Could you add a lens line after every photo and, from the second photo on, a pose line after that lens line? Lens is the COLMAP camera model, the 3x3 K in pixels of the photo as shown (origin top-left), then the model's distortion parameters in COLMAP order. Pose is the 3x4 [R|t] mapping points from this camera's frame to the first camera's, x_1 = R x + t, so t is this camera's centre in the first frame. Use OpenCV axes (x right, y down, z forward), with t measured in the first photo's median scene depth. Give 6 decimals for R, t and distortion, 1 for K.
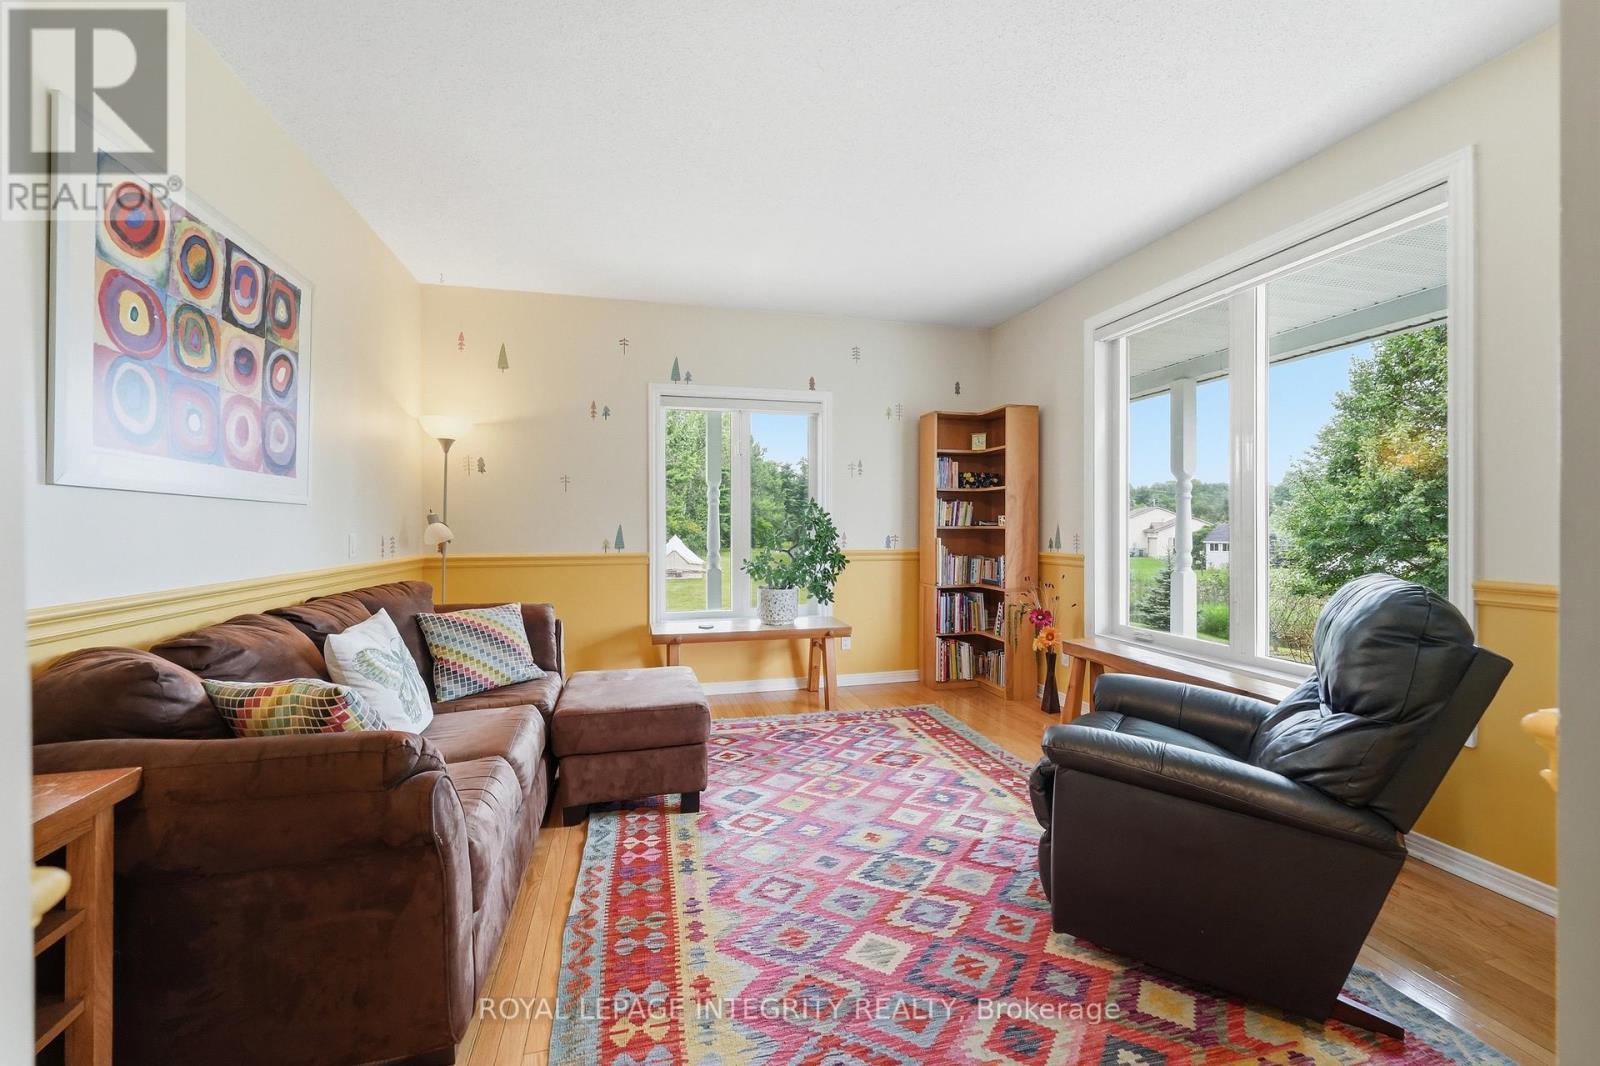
lens RADIAL K [[652.6, 0, 803.1], [0, 652.6, 530.0], [0, 0, 1]] dist [-0.001159, 0.000590]
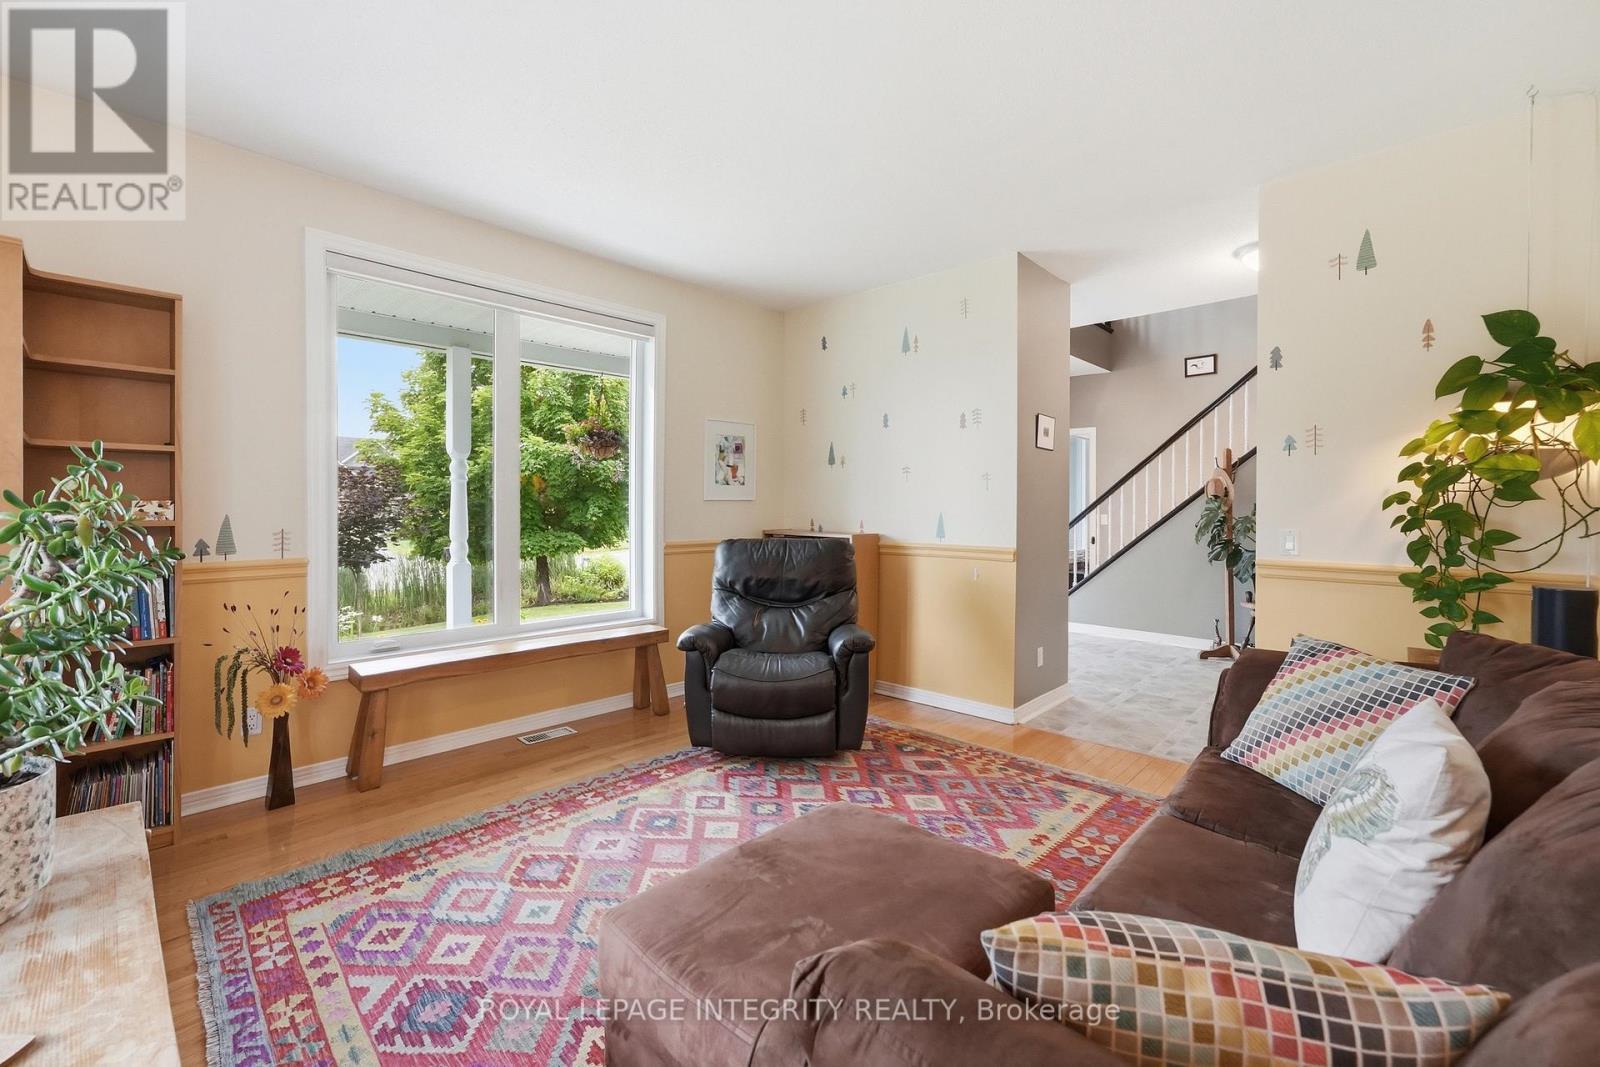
lens RADIAL K [[652.6, 0, 807.6], [0, 652.6, 505.2], [0, 0, 1]] dist [-0.001159, 0.000590]
pose [[-0.529412, -0.005532, 0.848347, -0.576125], [-0.002761, 0.999985, 0.004798, -0.030768], [-0.848360, 0.000198, -0.529419, 1.140410]]
